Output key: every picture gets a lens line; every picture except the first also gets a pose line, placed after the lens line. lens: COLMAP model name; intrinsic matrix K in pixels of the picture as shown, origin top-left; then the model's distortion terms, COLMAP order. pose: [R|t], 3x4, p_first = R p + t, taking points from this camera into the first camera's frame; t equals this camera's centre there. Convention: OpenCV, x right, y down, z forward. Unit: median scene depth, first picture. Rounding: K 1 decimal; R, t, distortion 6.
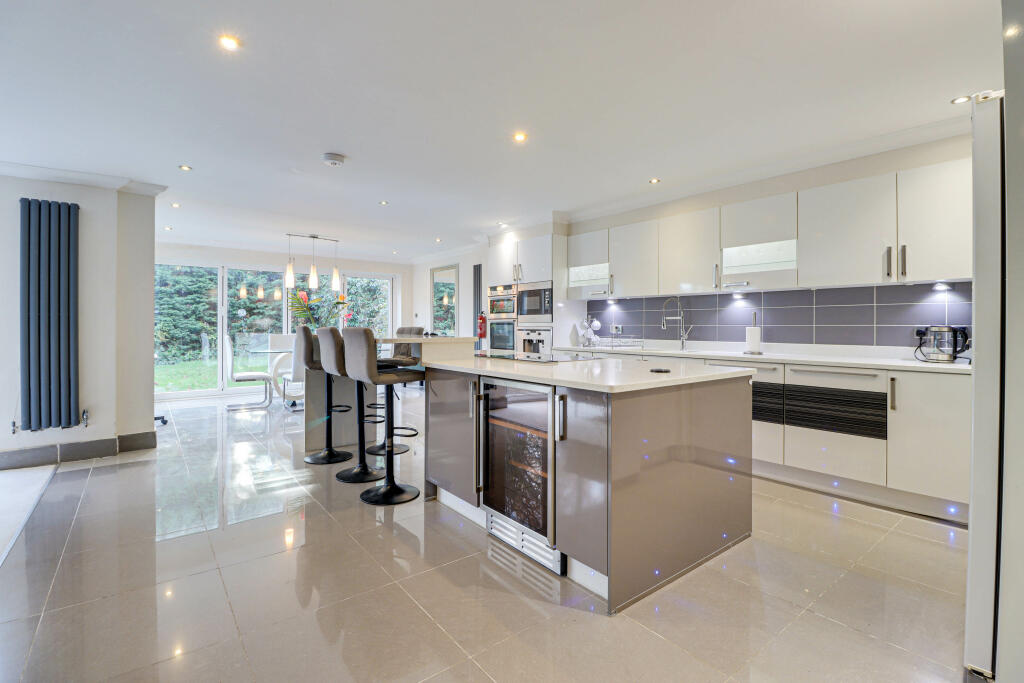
lens RADIAL K [[476.8, 0, 507.5], [0, 476.8, 323.5], [0, 0, 1]] dist [-0.037133, 0.000000]
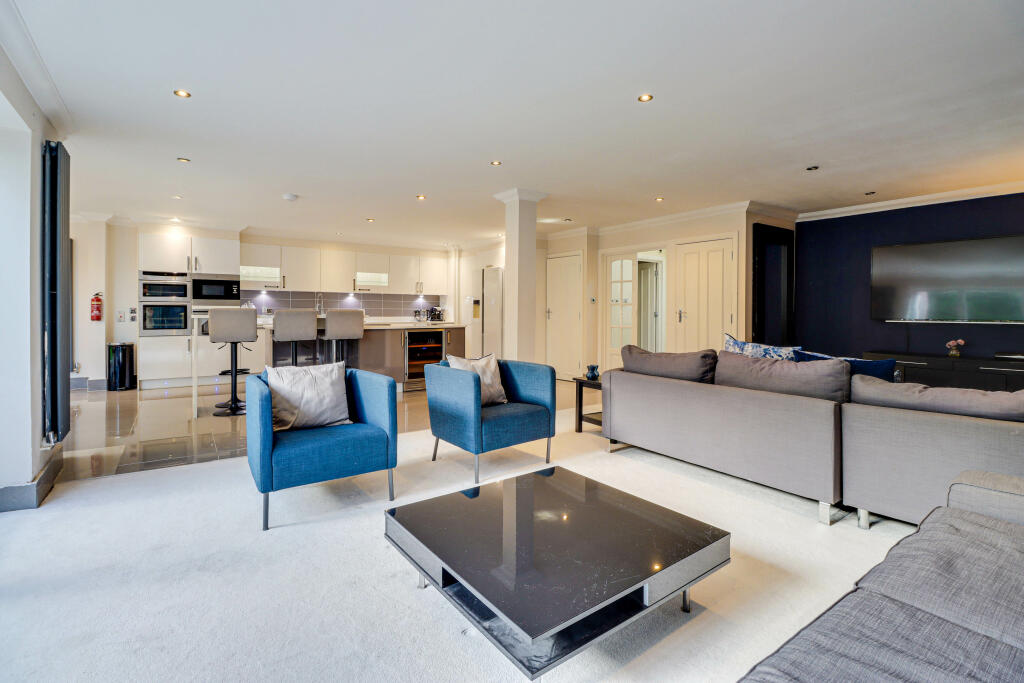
lens RADIAL K [[478.5, 0, 514.0], [0, 478.5, 324.3], [0, 0, 1]] dist [-0.003795, -0.000451]
pose [[0.034102, -0.024921, 0.999108, -1.456071], [-0.004804, 0.999673, 0.025099, 0.015064], [-0.999407, -0.005655, 0.033971, 0.199735]]
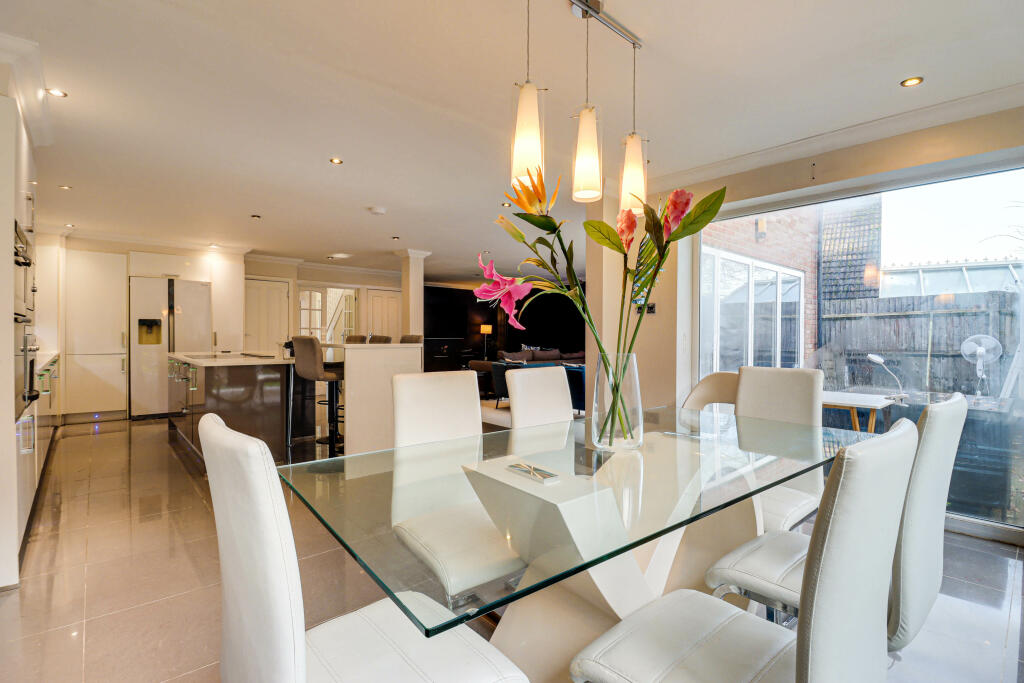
lens RADIAL K [[480.3, 0, 512.0], [0, 480.3, 341.5], [0, 0, 1]] dist [-0.002003, -0.020117]
pose [[-0.997076, -0.001212, -0.076411, -0.505716], [-0.002399, 0.999878, 0.015450, 0.007512], [0.076383, 0.015588, -0.996957, 1.877924]]
